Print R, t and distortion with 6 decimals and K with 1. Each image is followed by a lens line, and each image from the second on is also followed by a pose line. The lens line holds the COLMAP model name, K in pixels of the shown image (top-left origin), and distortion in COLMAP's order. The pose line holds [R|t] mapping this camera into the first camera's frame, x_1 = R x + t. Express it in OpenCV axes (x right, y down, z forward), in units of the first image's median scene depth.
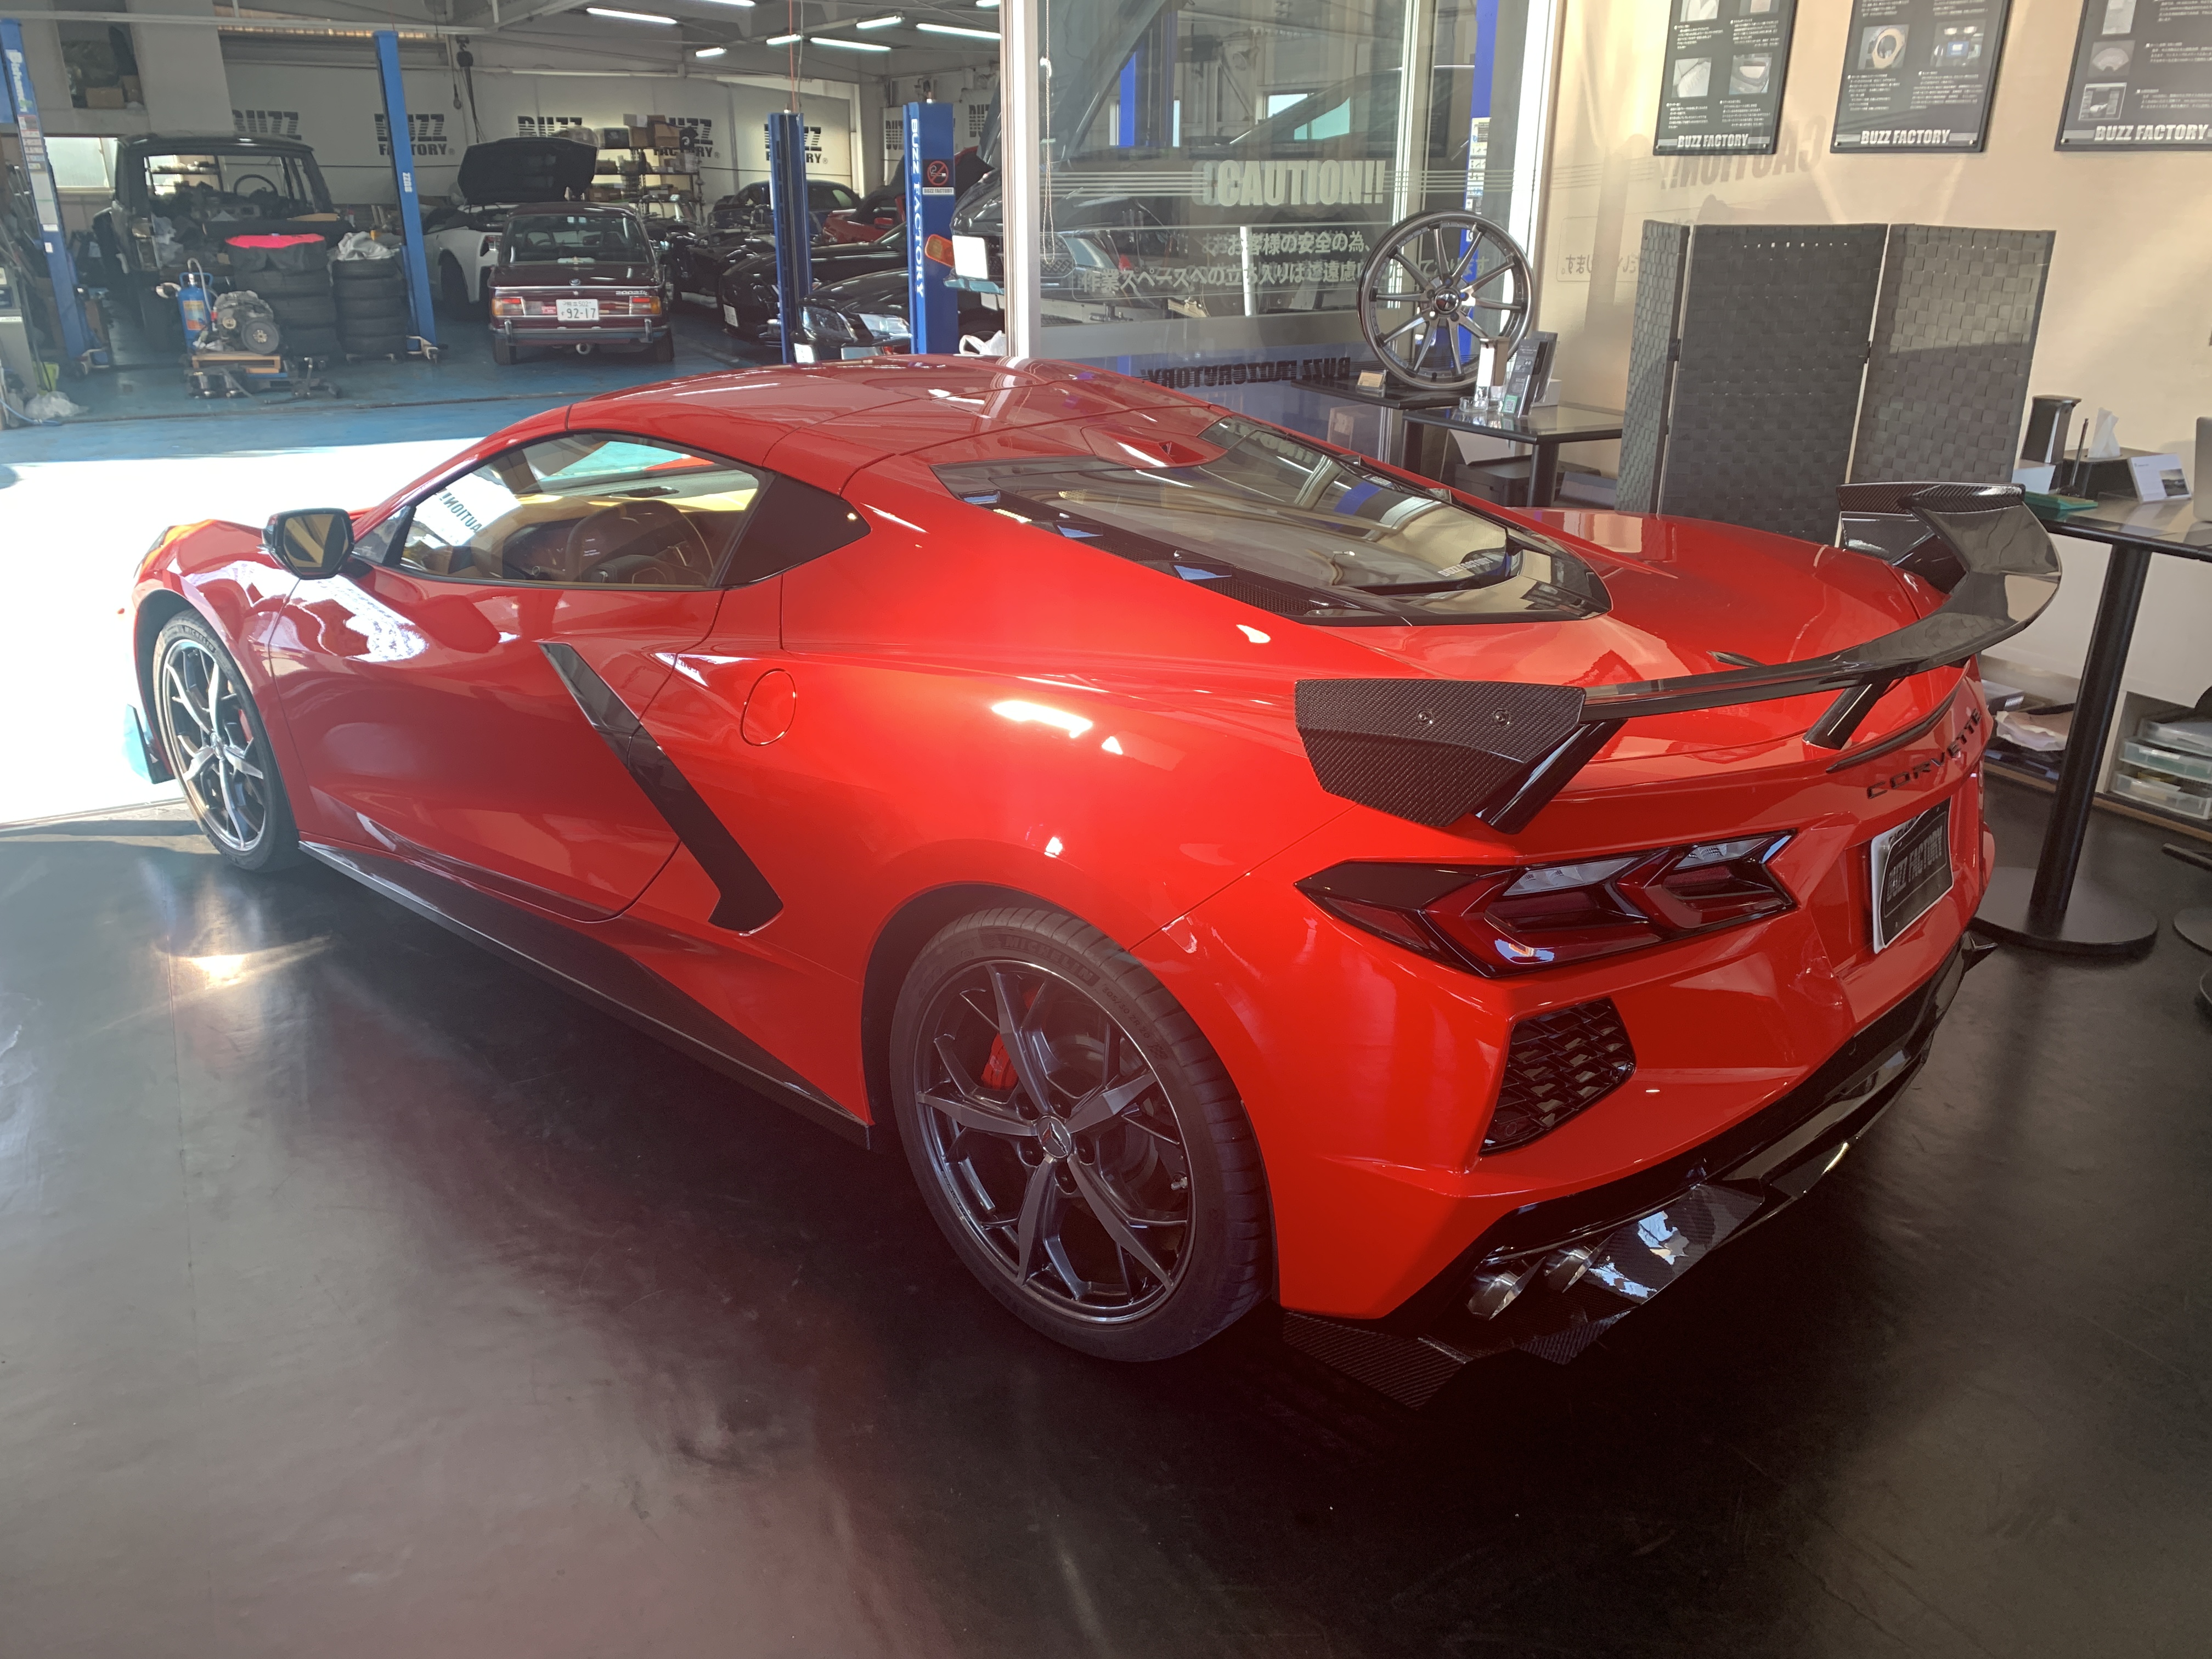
lens RADIAL K [[1695.7, 0, 1110.5], [0, 1695.7, 826.0], [0, 0, 1]] dist [0.003292, -0.009652]
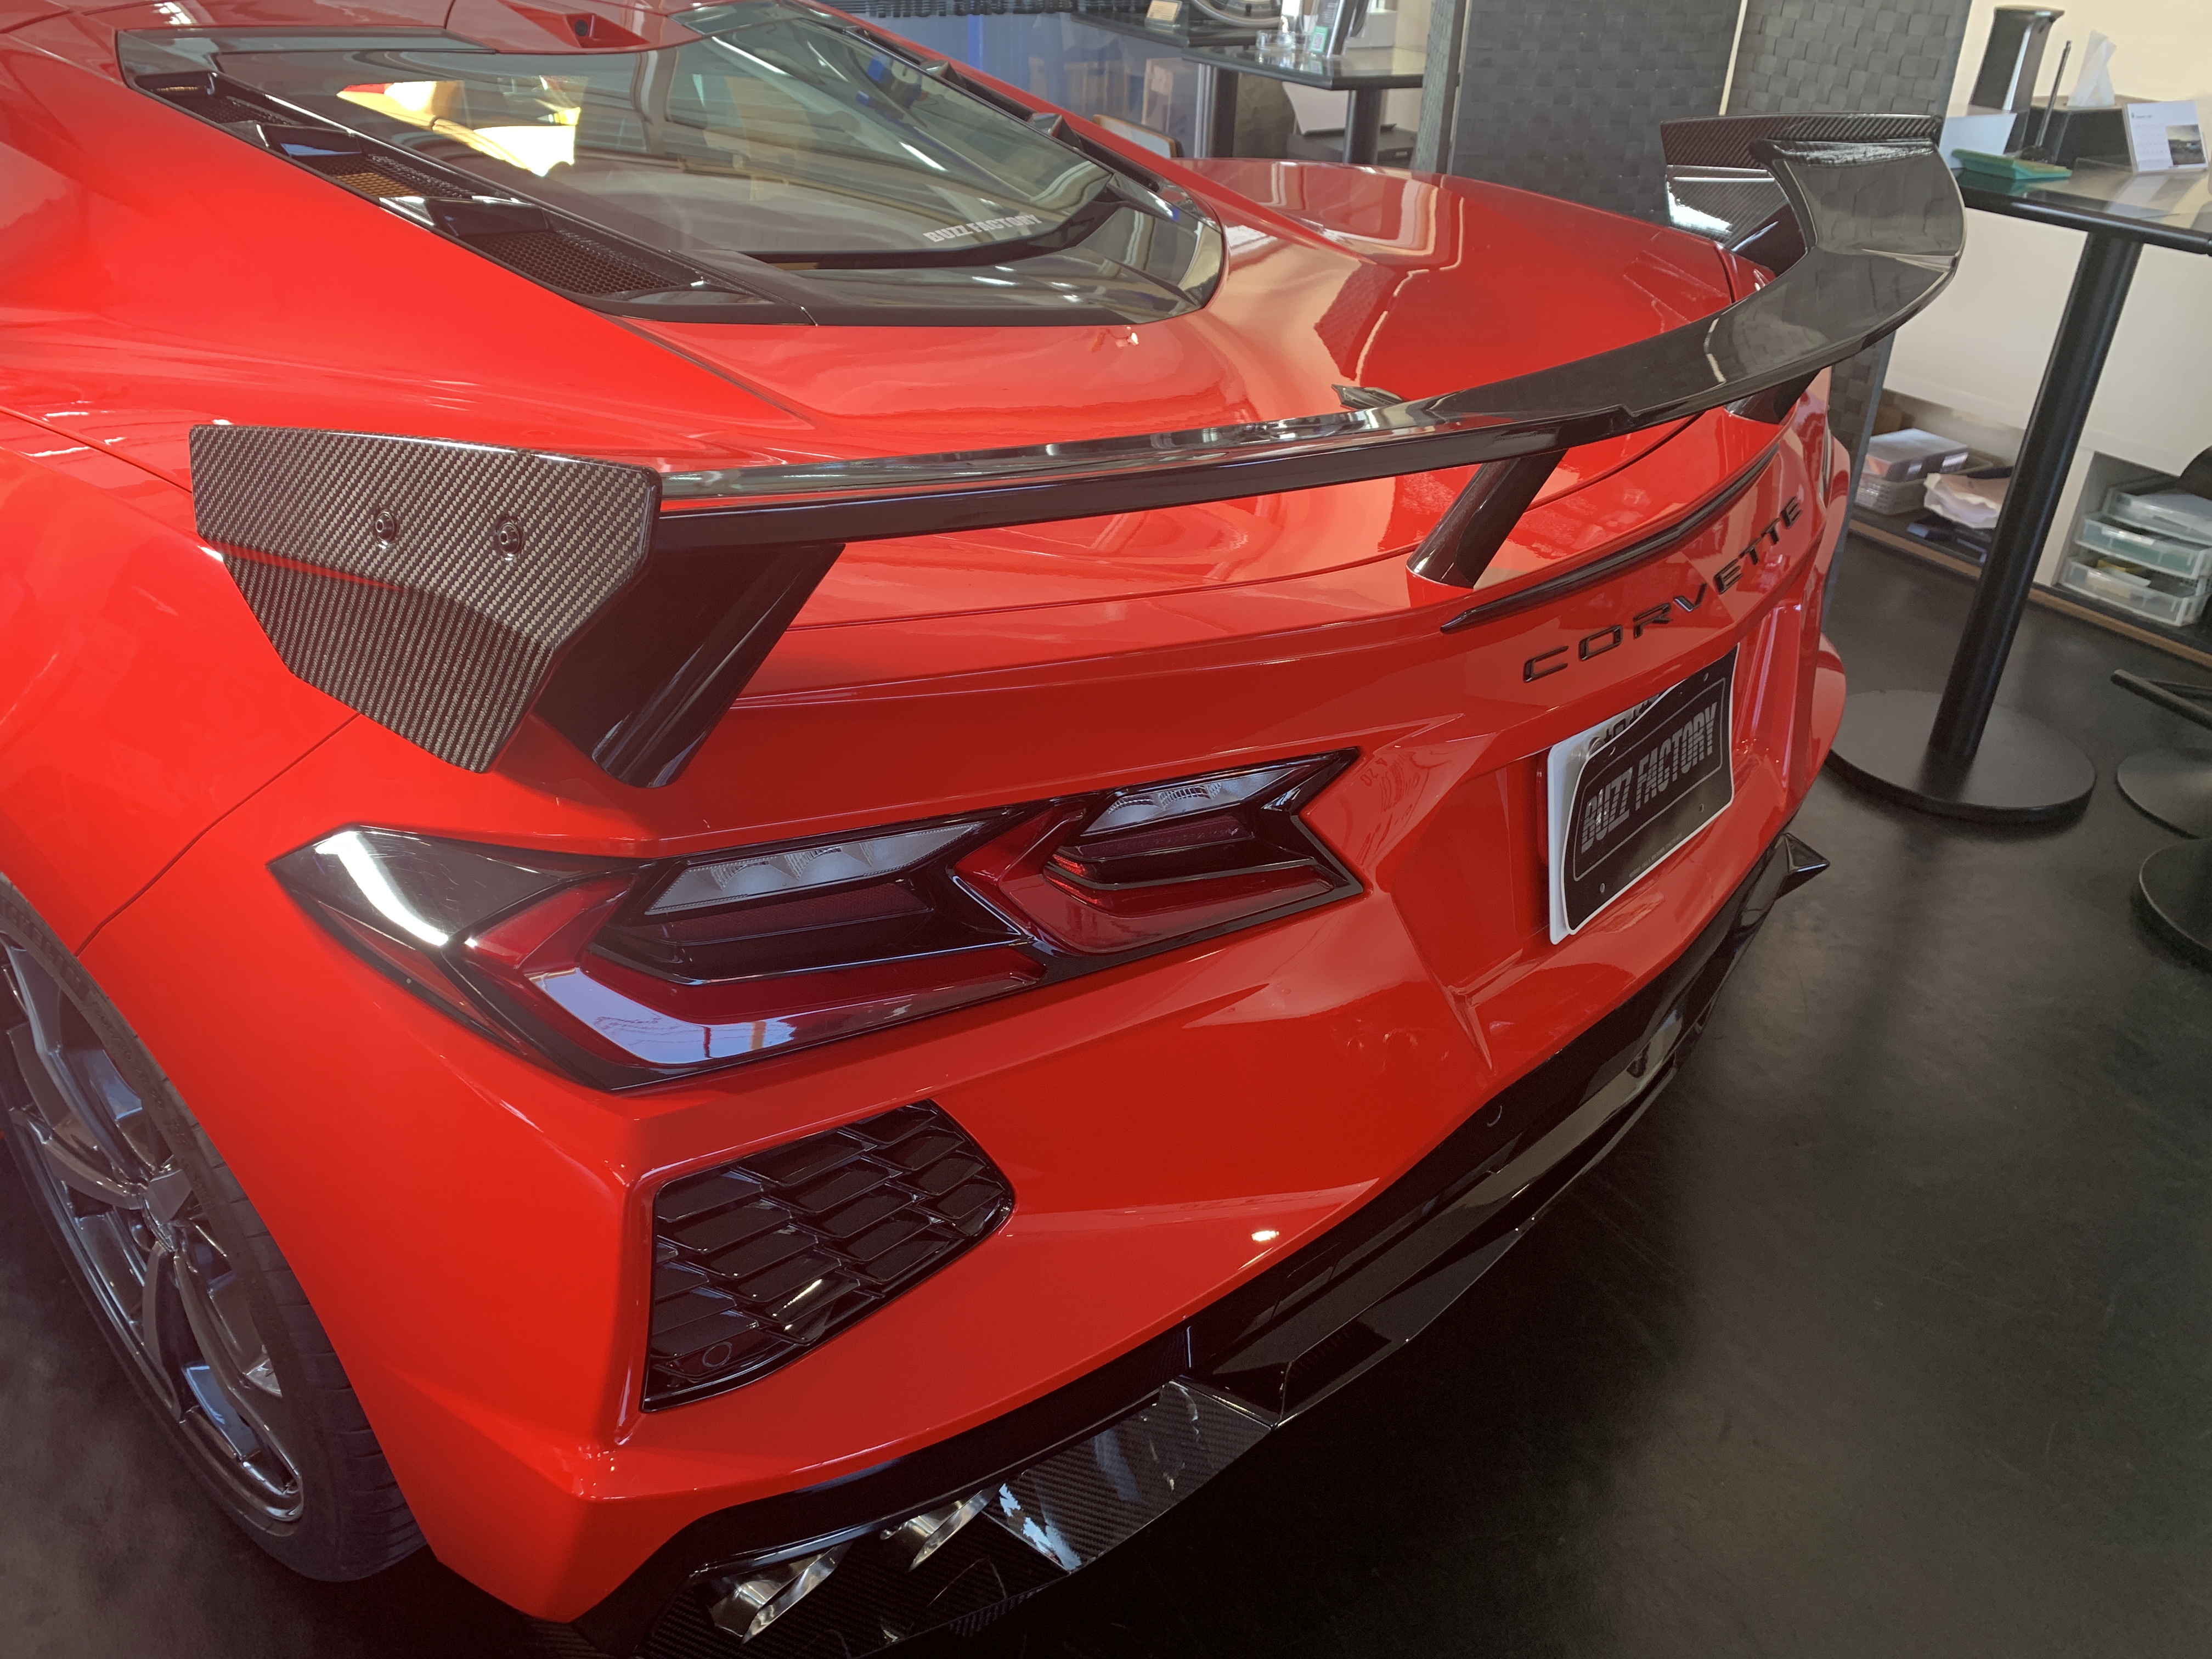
lens RADIAL K [[1695.7, 0, 1108.2], [0, 1695.7, 829.3], [0, 0, 1]] dist [0.003292, -0.009652]
pose [[0.999743, 0.016084, 0.015965, 0.179764], [-0.018409, 0.987242, 0.158158, -0.029441], [-0.013217, -0.158411, 0.987285, 0.277951]]
